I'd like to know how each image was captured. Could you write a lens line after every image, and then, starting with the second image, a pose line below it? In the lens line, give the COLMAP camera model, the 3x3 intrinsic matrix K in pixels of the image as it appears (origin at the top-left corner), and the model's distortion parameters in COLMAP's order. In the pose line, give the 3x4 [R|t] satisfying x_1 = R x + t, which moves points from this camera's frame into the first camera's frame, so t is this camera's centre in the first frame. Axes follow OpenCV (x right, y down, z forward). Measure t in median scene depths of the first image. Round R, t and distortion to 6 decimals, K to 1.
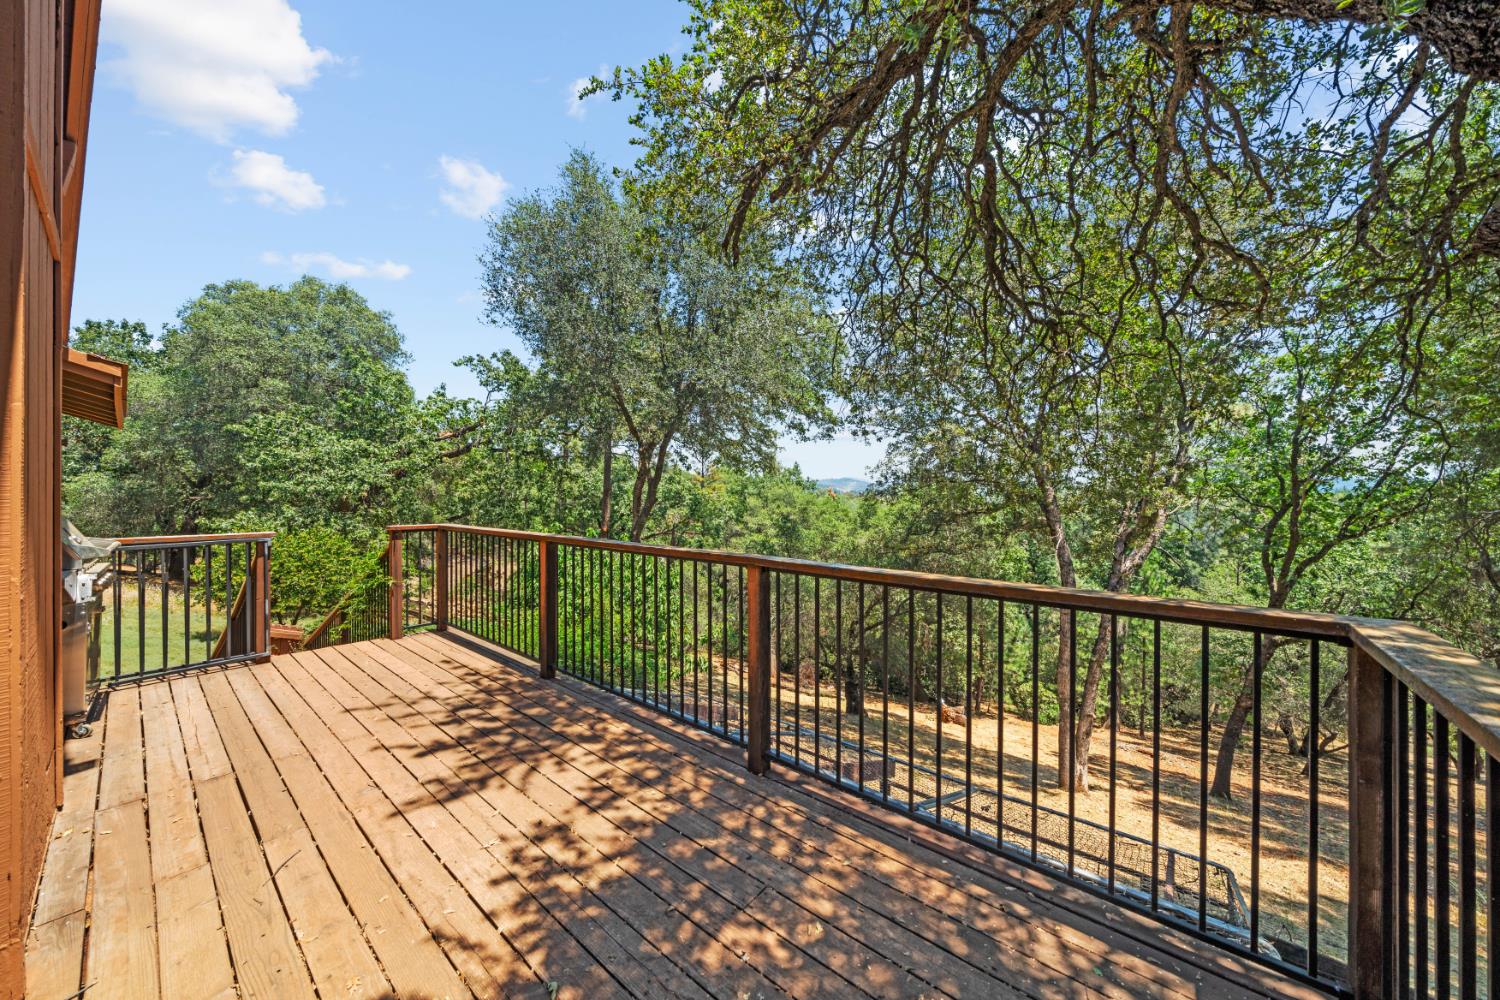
lens RADIAL K [[520.9, 0, 743.7], [0, 520.9, 490.3], [0, 0, 1]] dist [-0.001009, -0.000026]
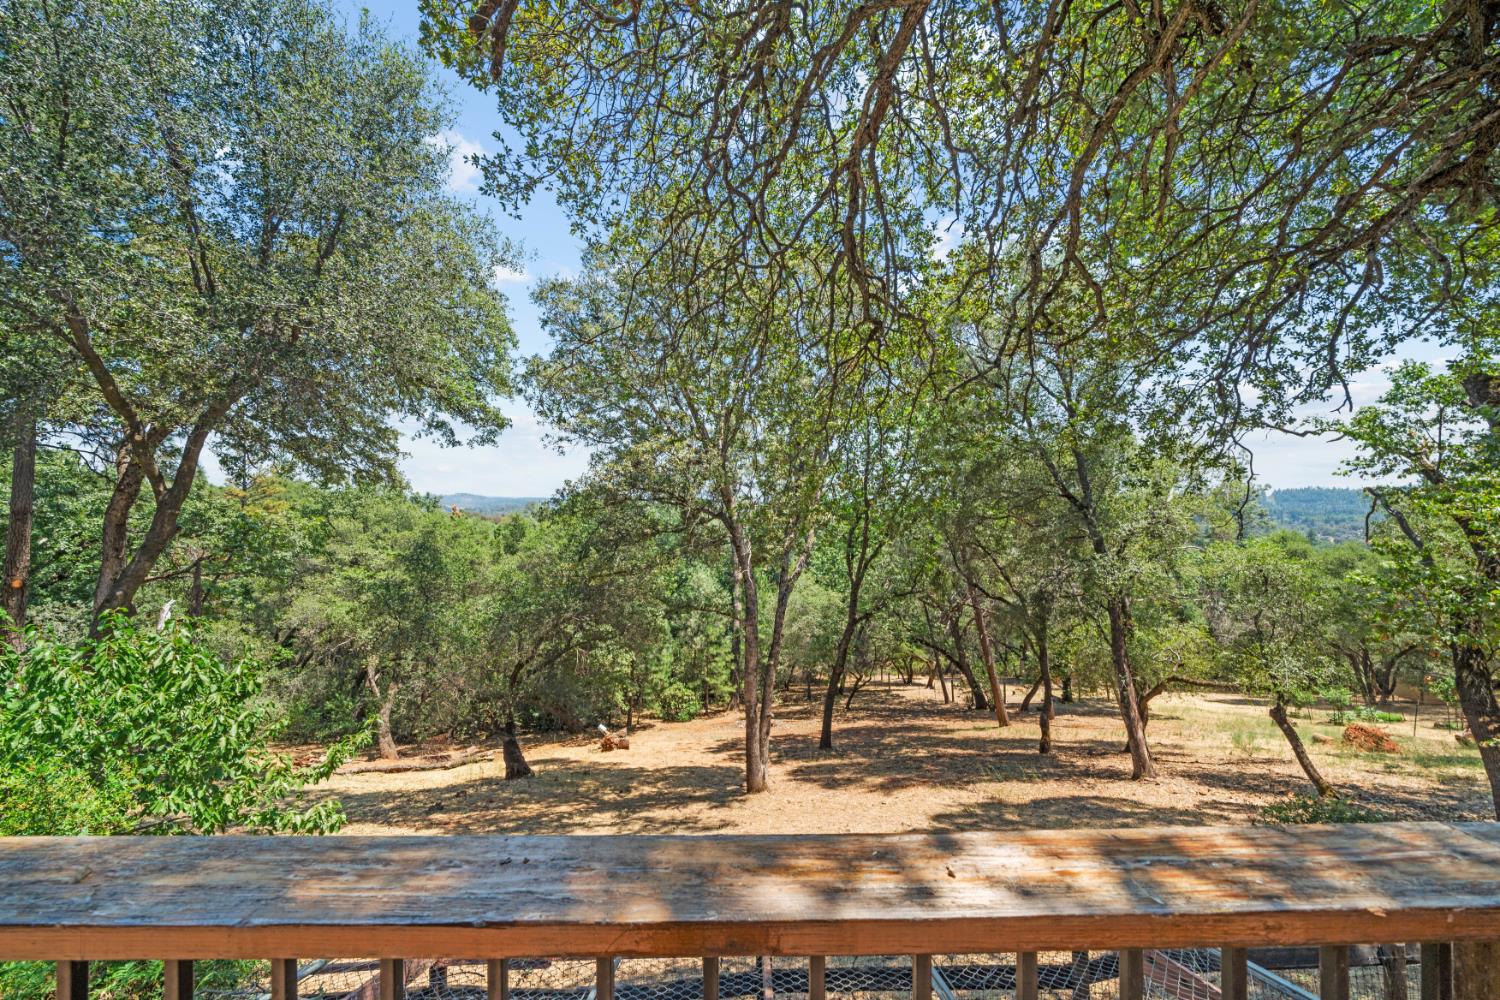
lens RADIAL K [[520.9, 0, 746.3], [0, 520.9, 506.1], [0, 0, 1]] dist [-0.001009, -0.000026]
pose [[0.765499, -0.002785, 0.643432, -0.039205], [0.005360, 0.999984, -0.002050, -0.000746], [-0.643415, 0.005018, 0.765501, 0.109790]]
